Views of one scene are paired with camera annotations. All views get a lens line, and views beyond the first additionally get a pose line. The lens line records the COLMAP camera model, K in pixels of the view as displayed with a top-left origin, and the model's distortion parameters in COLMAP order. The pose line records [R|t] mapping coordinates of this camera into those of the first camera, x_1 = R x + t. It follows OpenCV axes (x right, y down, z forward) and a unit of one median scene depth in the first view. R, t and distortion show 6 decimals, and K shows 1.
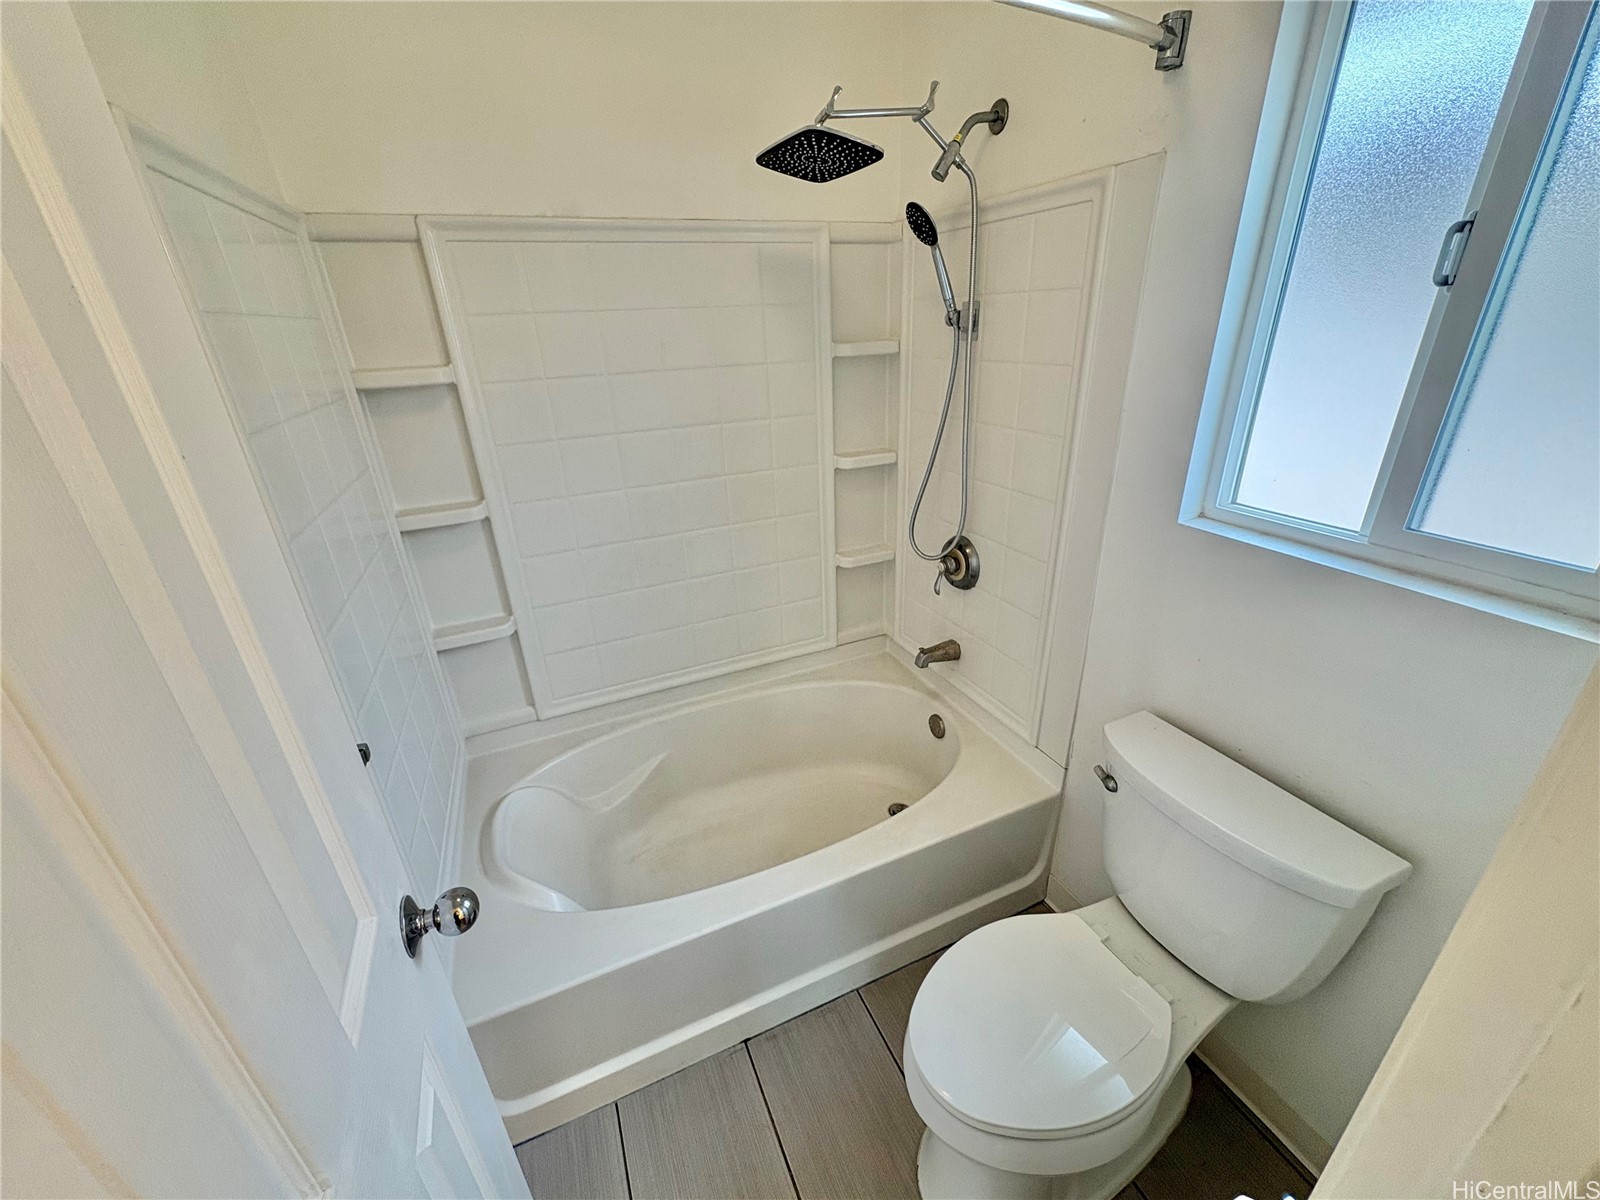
lens RADIAL K [[637.8, 0, 803.3], [0, 637.8, 597.6], [0, 0, 1]] dist [0.001862, 0.000489]
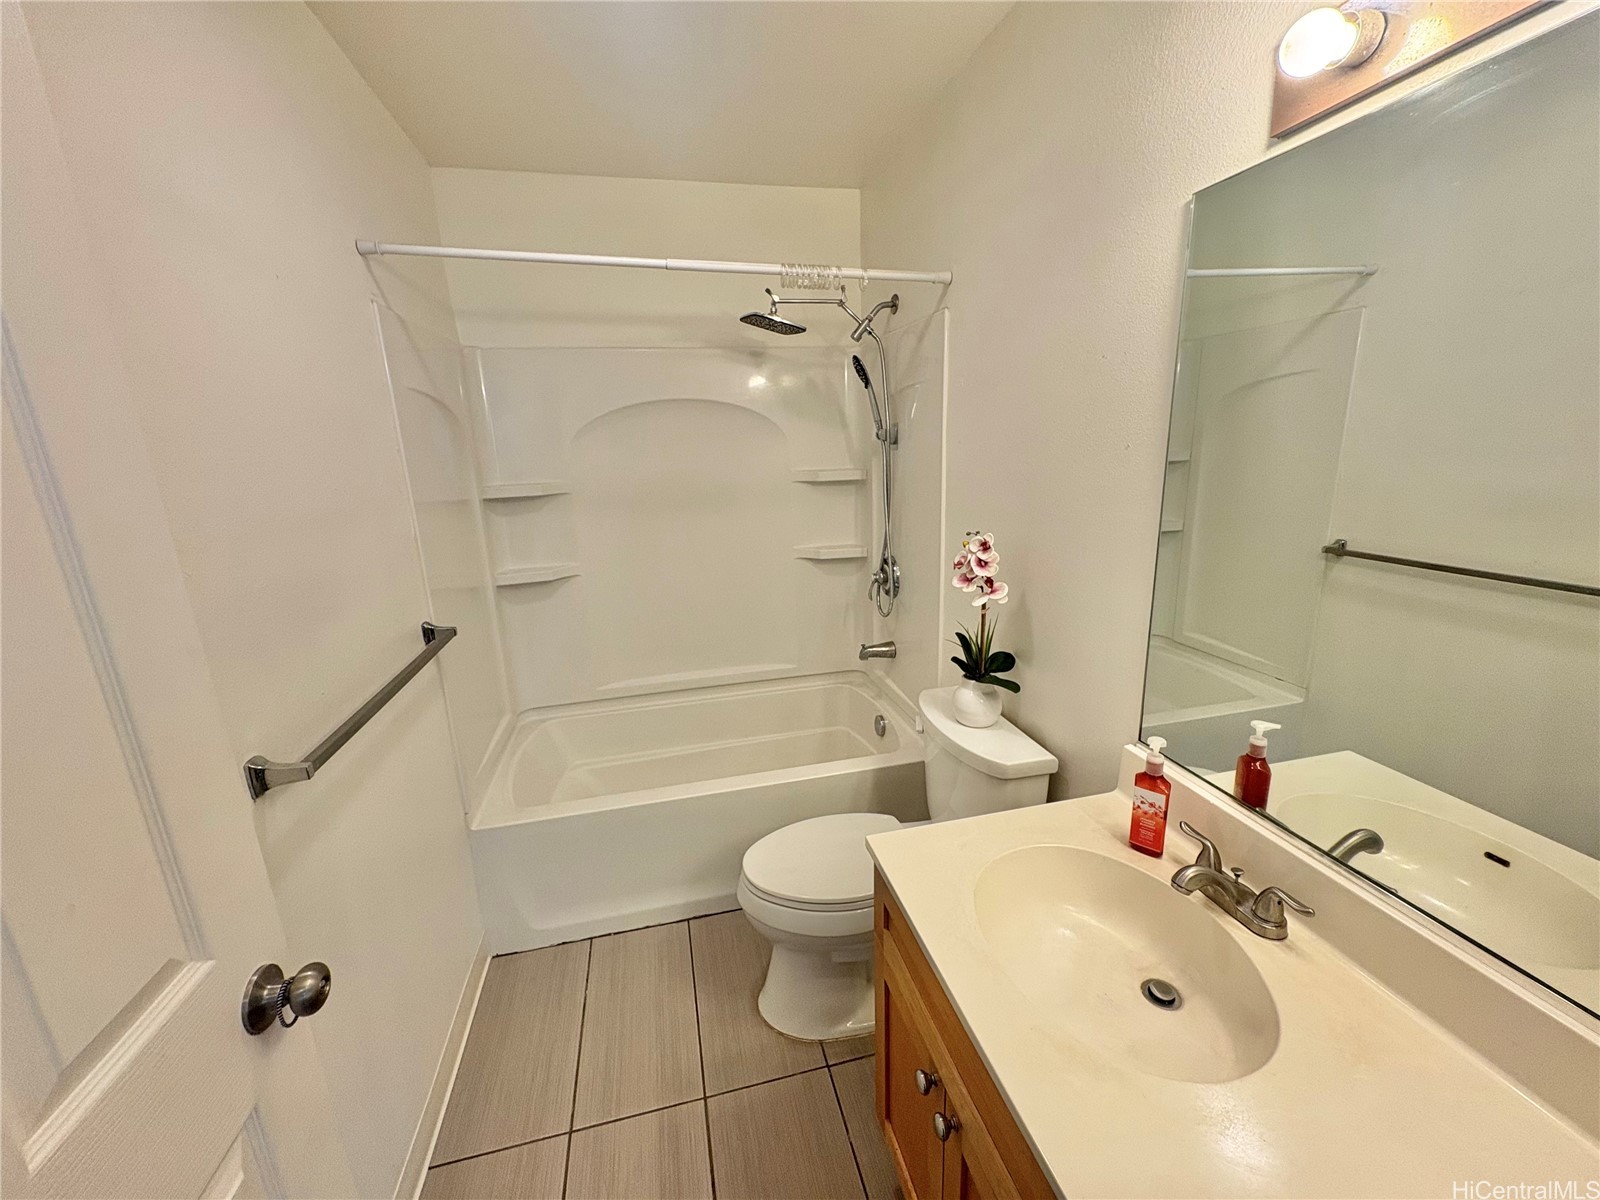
lens RADIAL K [[637.8, 0, 803.3], [0, 637.8, 597.6], [0, 0, 1]] dist [0.001862, 0.000489]
pose [[0.990864, 0.023159, -0.132865, 0.304841], [-0.044297, 0.986377, -0.158424, 0.259985], [0.127386, 0.162862, 0.978391, -0.507911]]
